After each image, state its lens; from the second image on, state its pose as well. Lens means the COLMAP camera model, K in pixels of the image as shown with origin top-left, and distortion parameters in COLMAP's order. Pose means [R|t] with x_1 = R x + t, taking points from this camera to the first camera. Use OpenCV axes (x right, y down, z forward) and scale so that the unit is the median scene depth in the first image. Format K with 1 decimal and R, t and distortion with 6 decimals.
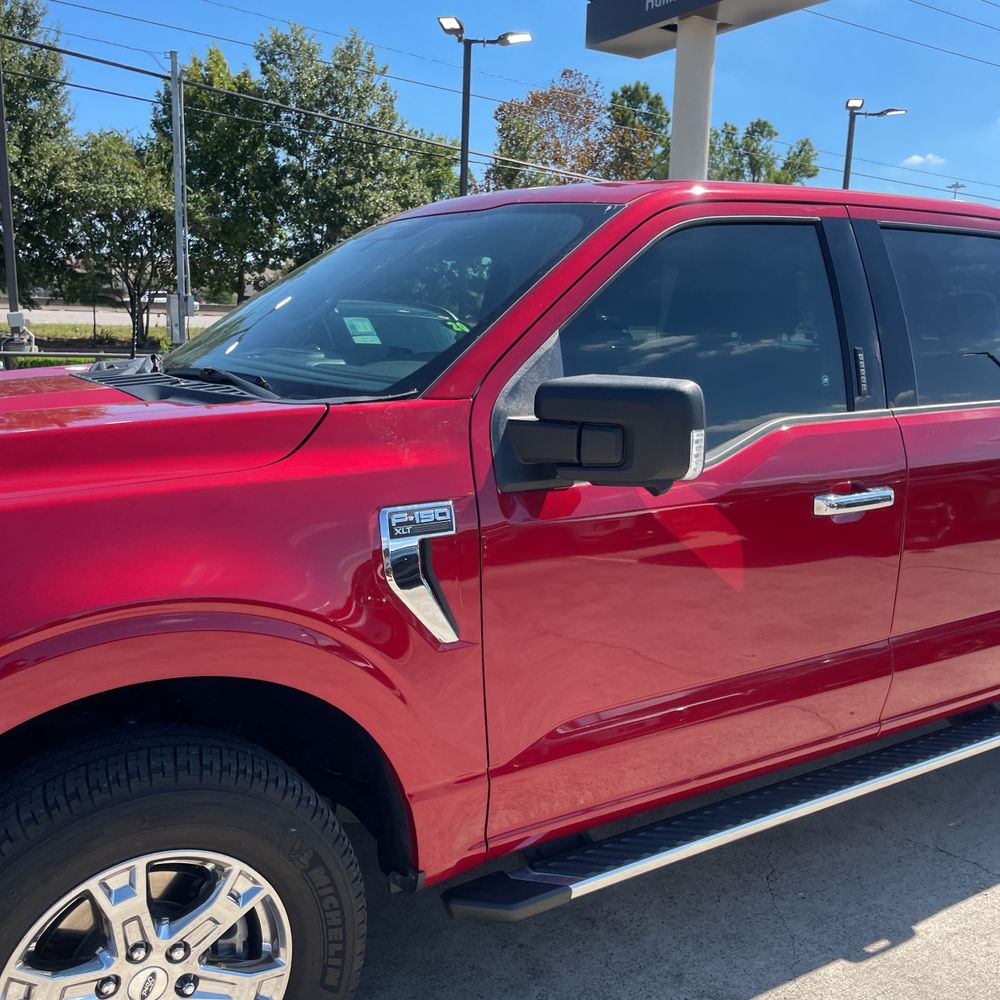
lens RADIAL K [[1058.0, 0, 503.4], [0, 1058.0, 460.9], [0, 0, 1]] dist [0.023747, -0.009318]
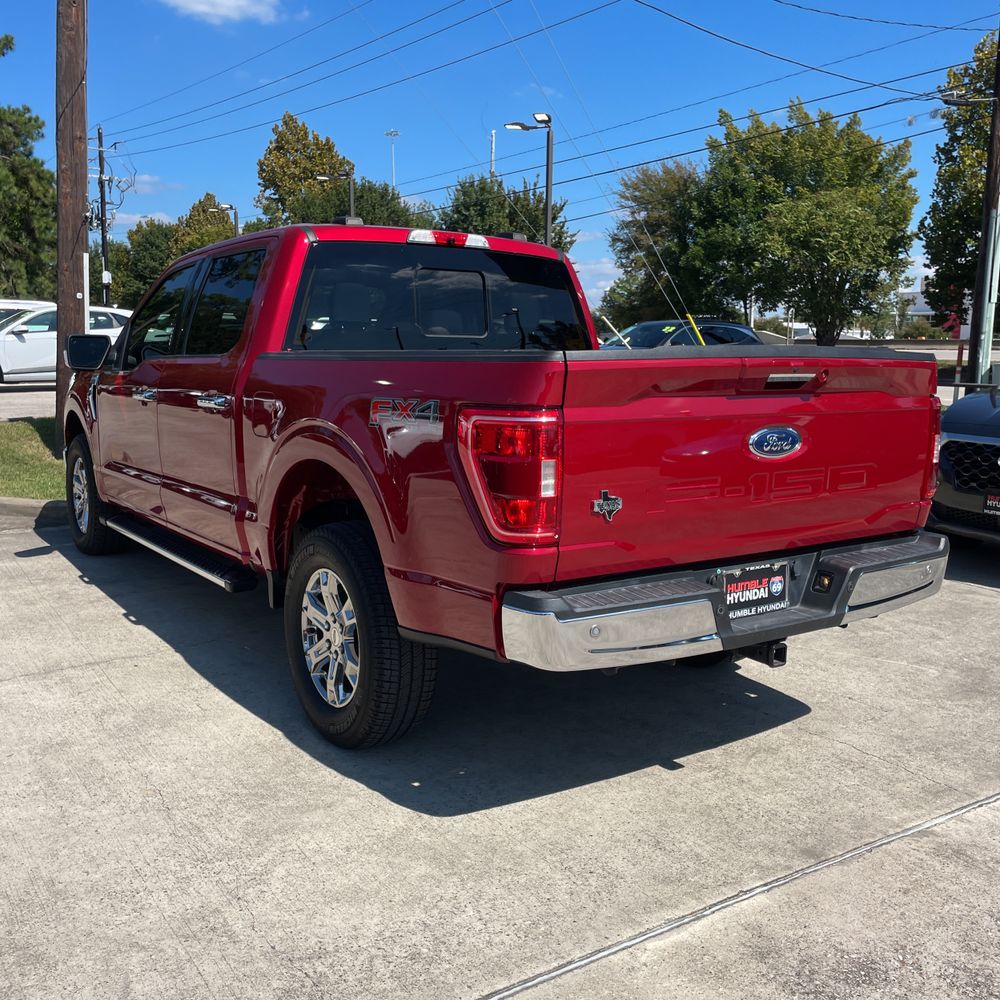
lens RADIAL K [[1012.5, 0, 474.7], [0, 1012.5, 499.7], [0, 0, 1]] dist [0.080447, -0.120980]
pose [[0.000785, 0.120106, -0.992761, 0.301159], [-0.147563, 0.981907, 0.118676, -0.011925], [0.989052, 0.146402, 0.018494, 0.210933]]
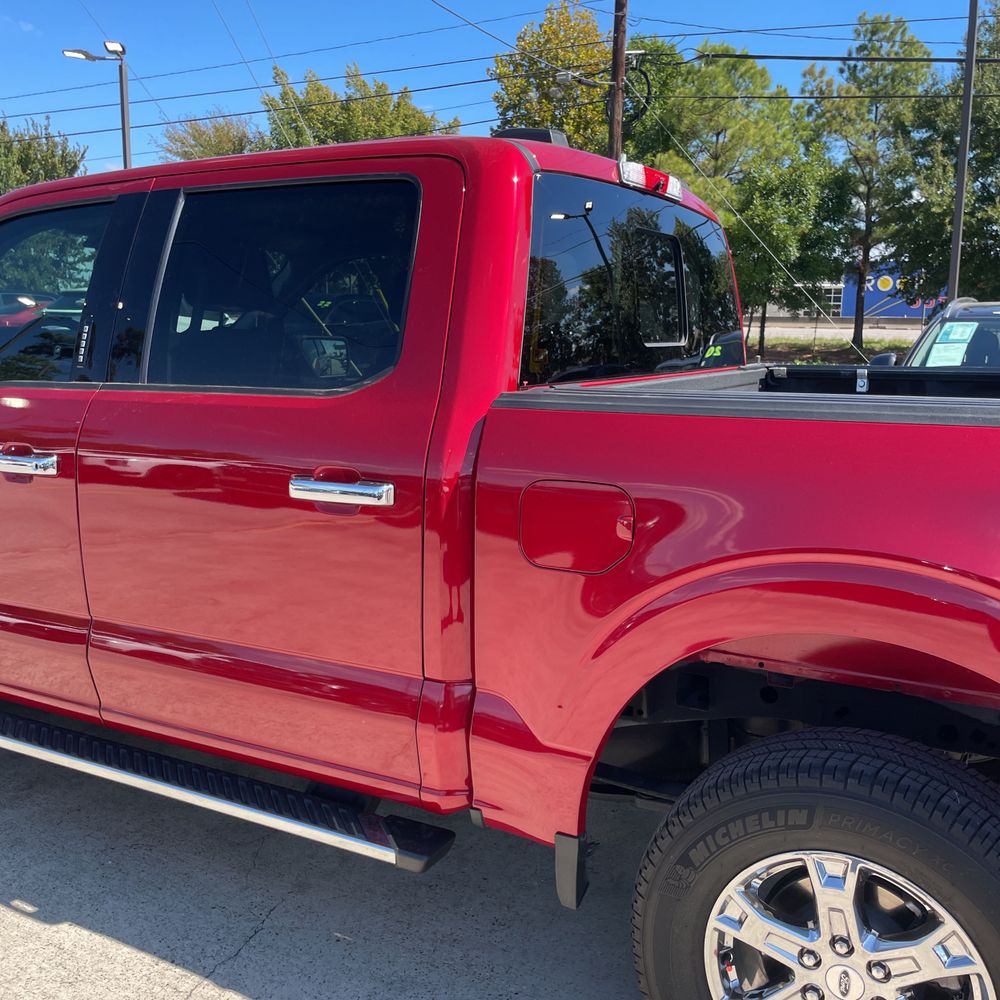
lens RADIAL K [[1001.7, 0, 495.6], [0, 1001.7, 494.9], [0, 0, 1]] dist [0.058554, -0.047664]
pose [[0.466837, 0.130097, -0.874722, 0.189742], [-0.121125, 0.989205, 0.082480, -0.008421], [0.876009, 0.067445, 0.477555, 0.127878]]
